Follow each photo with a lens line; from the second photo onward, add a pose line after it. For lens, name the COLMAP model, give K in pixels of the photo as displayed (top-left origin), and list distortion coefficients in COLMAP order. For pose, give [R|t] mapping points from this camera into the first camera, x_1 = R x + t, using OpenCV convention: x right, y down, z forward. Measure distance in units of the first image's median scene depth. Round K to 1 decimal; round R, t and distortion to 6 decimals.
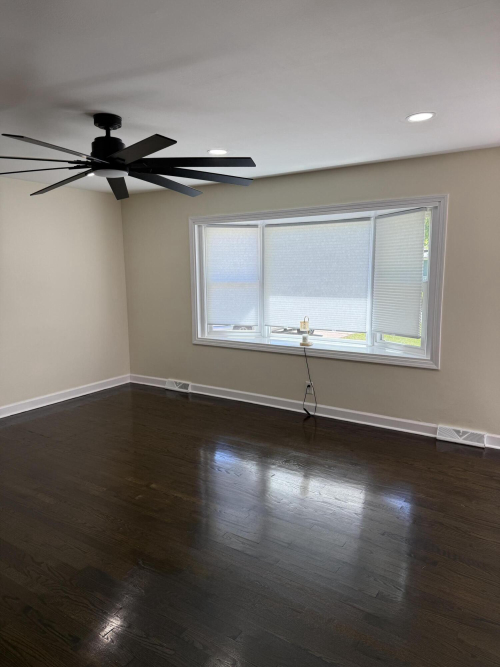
lens RADIAL K [[454.9, 0, 250.0], [0, 454.9, 333.5], [0, 0, 1]] dist [0.003317, 0.002285]
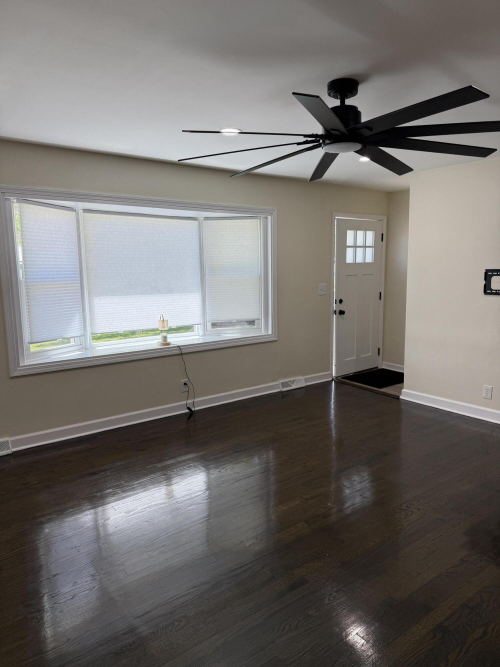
lens RADIAL K [[454.9, 0, 250.0], [0, 454.9, 333.5], [0, 0, 1]] dist [0.003317, 0.002285]
pose [[0.318290, -0.127971, 0.939316, -0.715618], [0.135298, 0.986836, 0.088598, -0.058180], [-0.938289, 0.098888, 0.331414, 0.518957]]
